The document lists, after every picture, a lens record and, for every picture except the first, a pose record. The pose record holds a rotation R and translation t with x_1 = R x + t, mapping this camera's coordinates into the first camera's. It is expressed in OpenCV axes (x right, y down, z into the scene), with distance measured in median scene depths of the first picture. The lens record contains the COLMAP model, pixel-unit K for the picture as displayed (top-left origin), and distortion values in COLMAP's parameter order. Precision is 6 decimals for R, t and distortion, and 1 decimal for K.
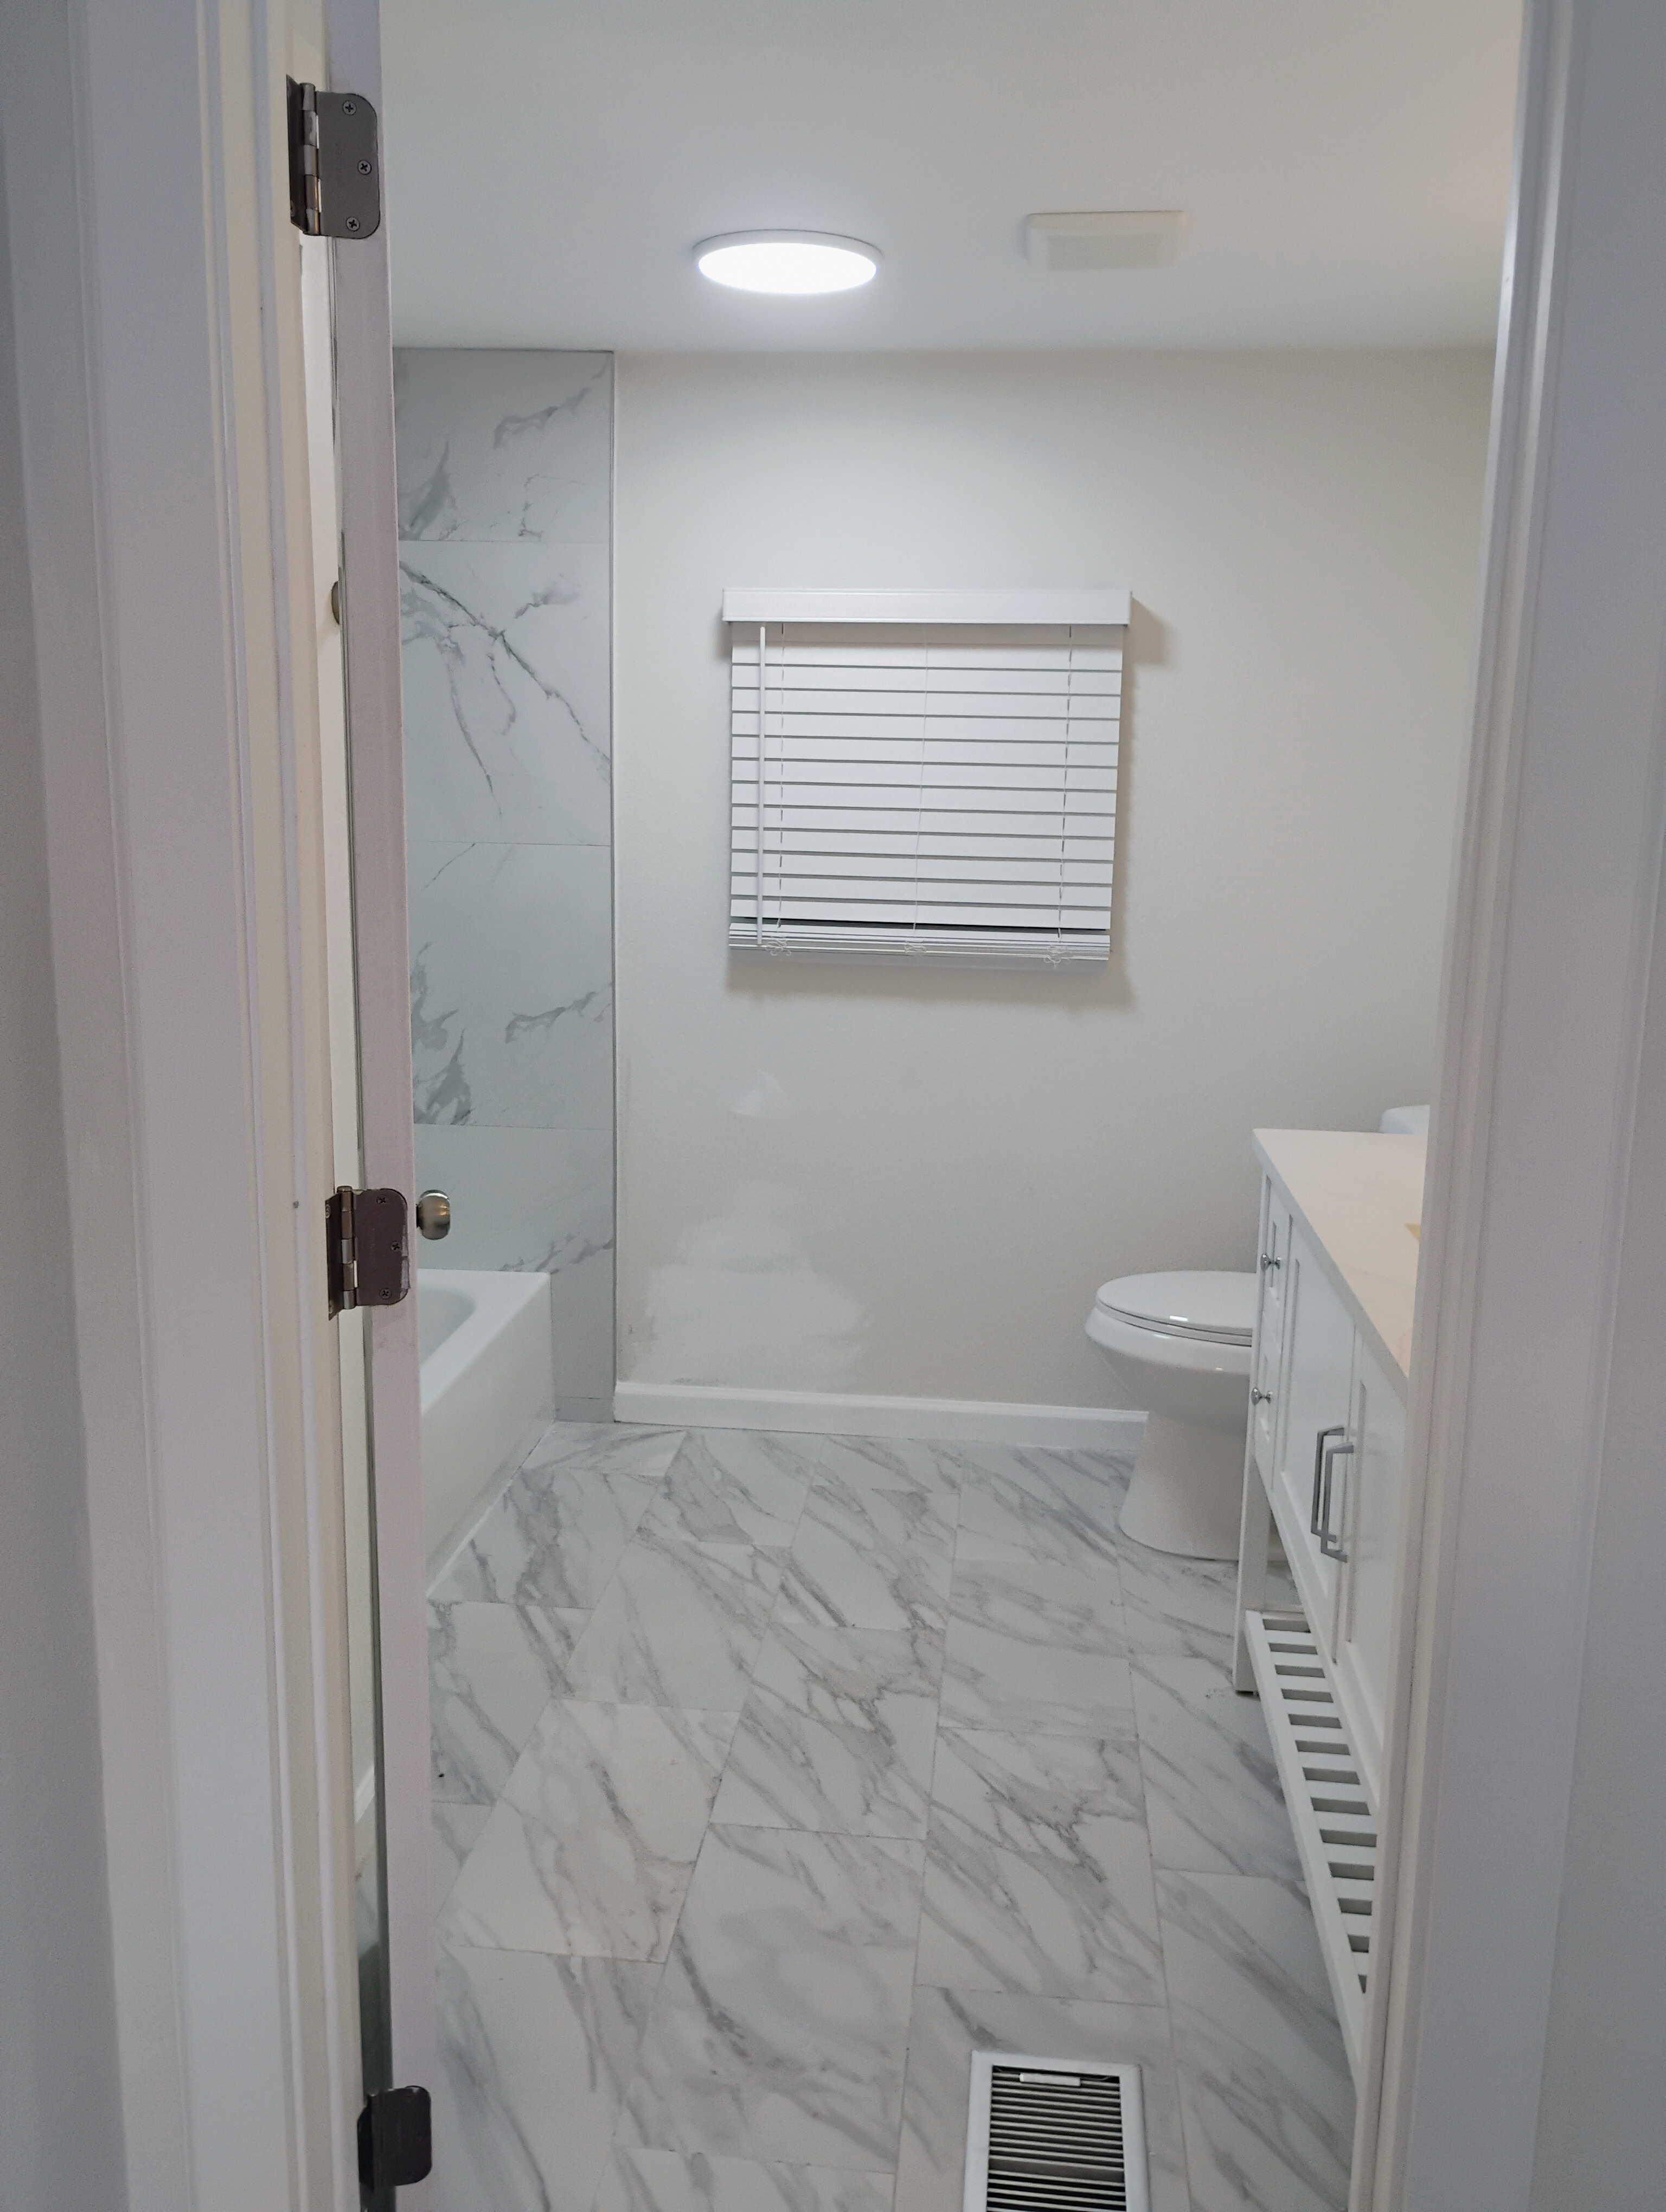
lens RADIAL K [[1841.1, 0, 827.9], [0, 1841.1, 1101.9], [0, 0, 1]] dist [0.054903, -0.079518]
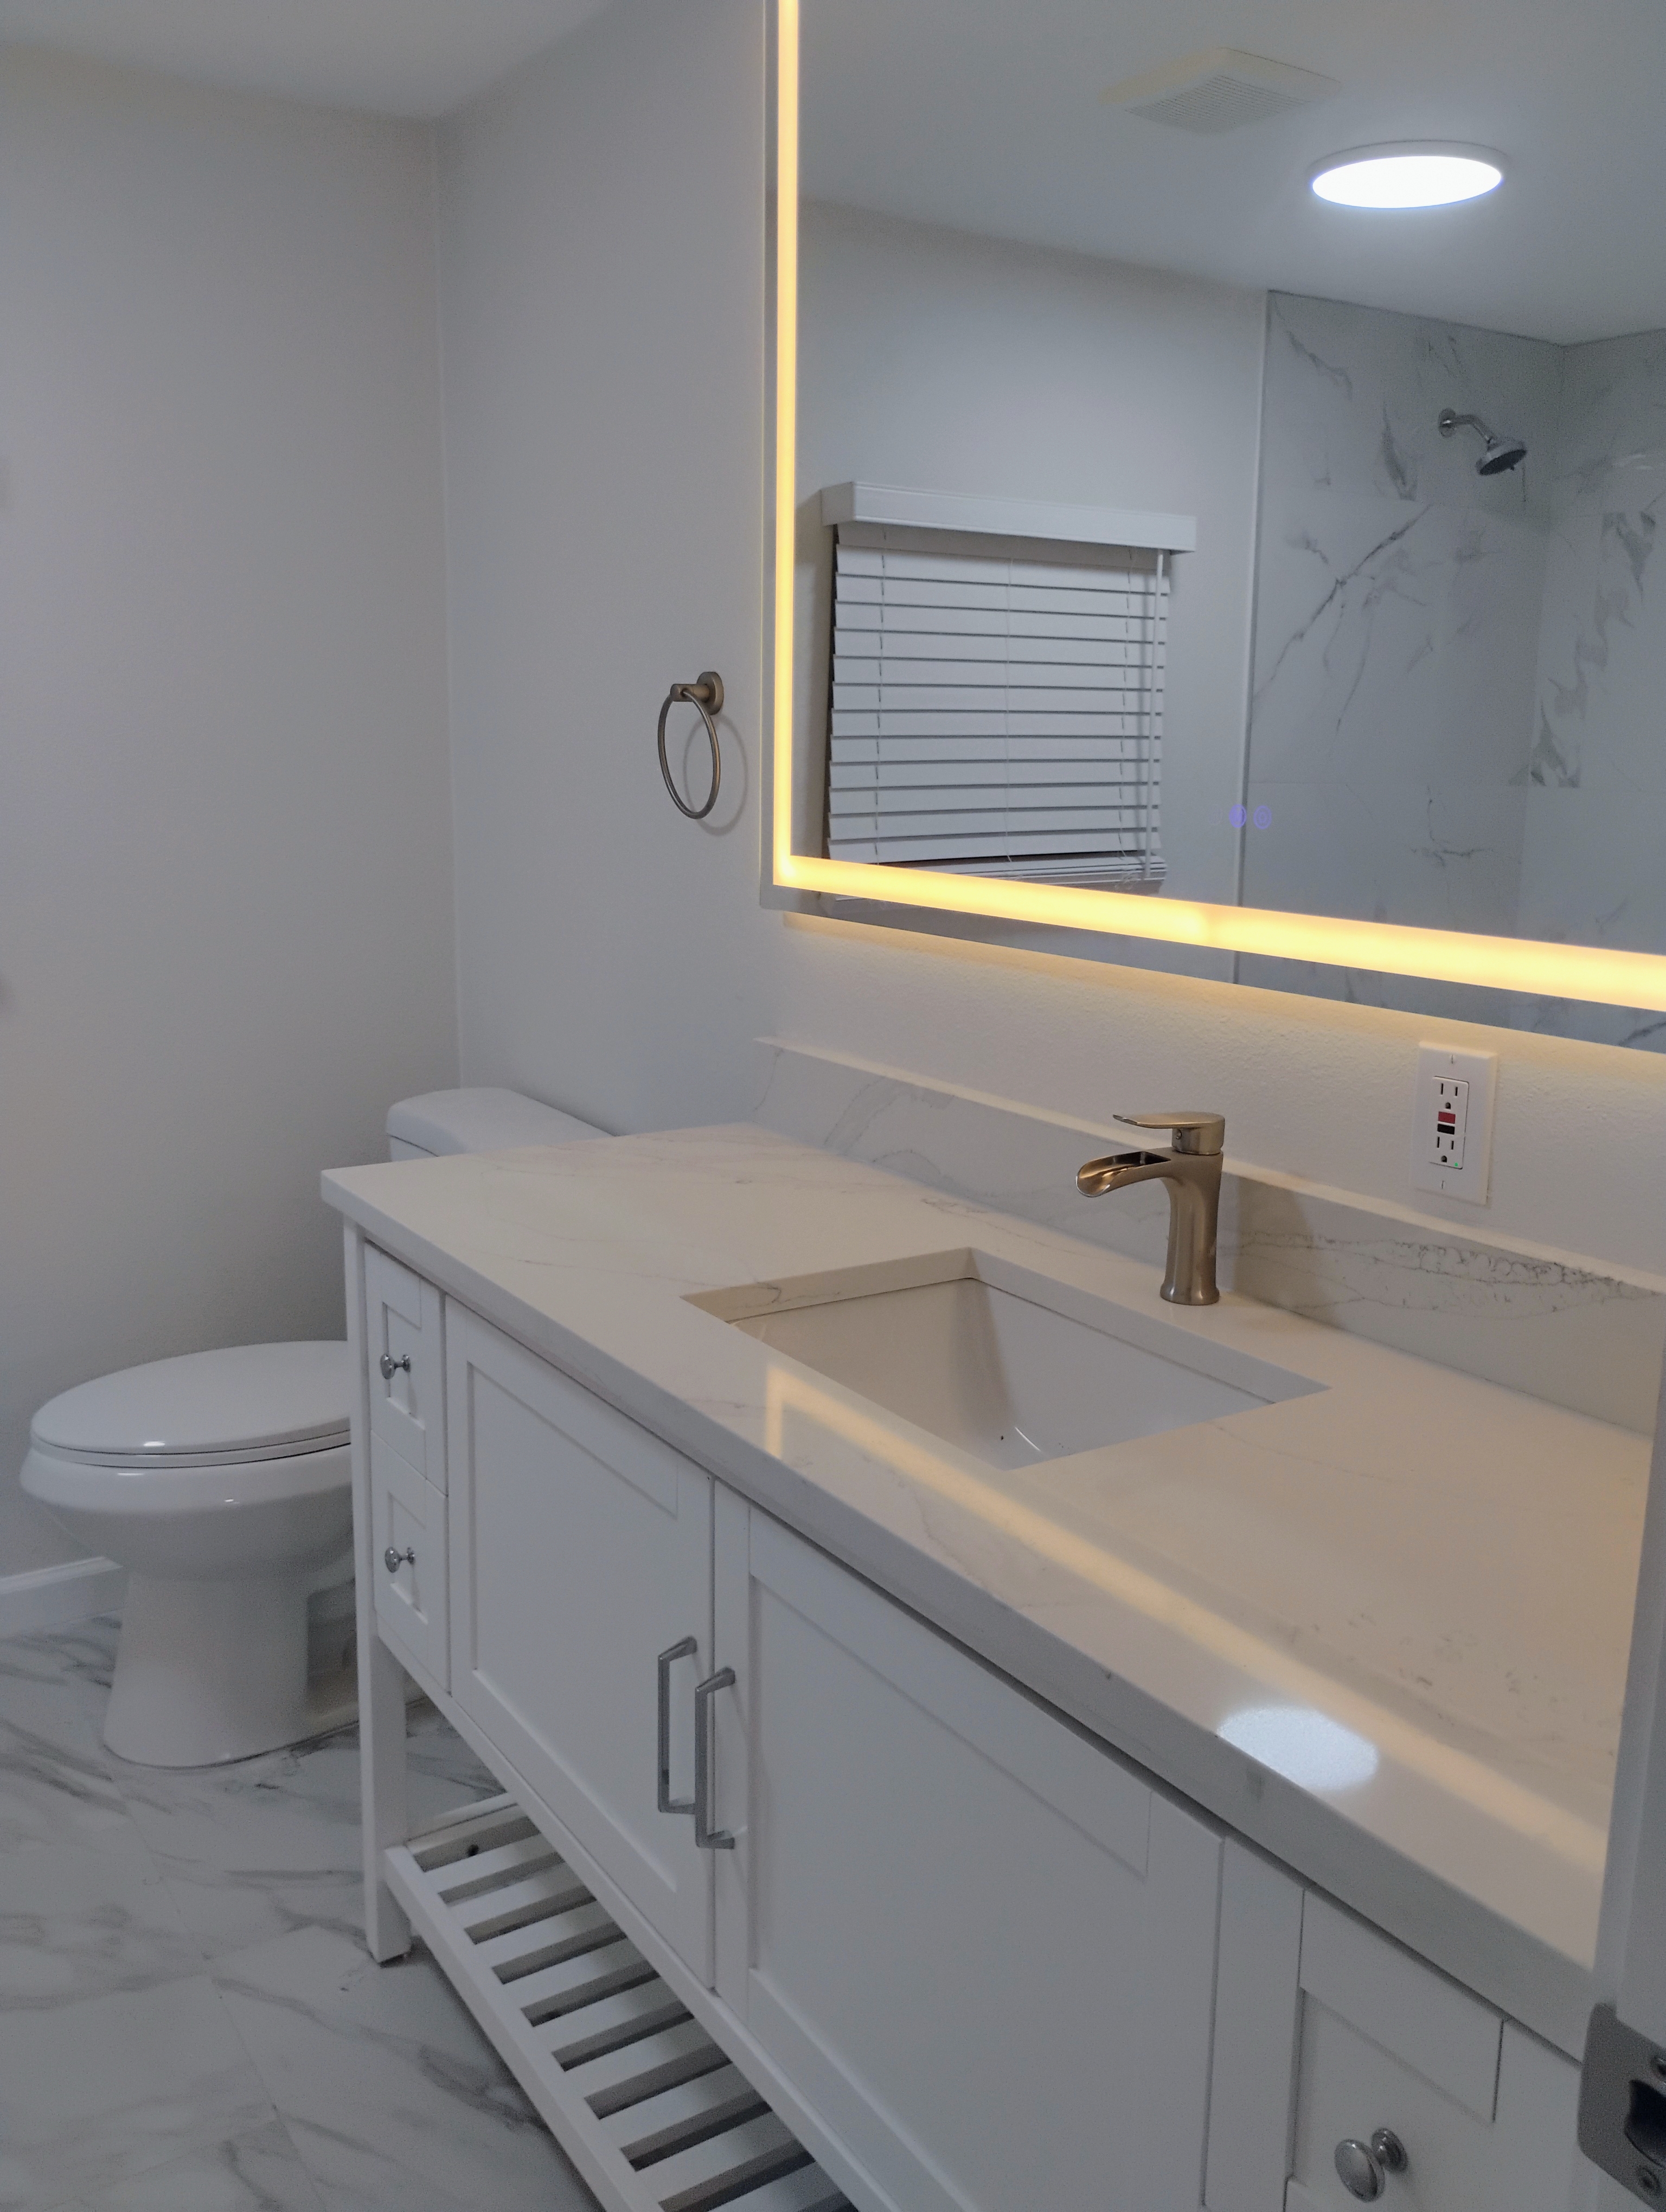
lens RADIAL K [[1841.1, 0, 827.9], [0, 1841.1, 1101.9], [0, 0, 1]] dist [0.054903, -0.079518]
pose [[0.774175, -0.129992, 0.619480, -0.039075], [0.113993, 0.991316, 0.065560, -0.030161], [-0.622623, 0.019862, 0.782270, 0.313775]]
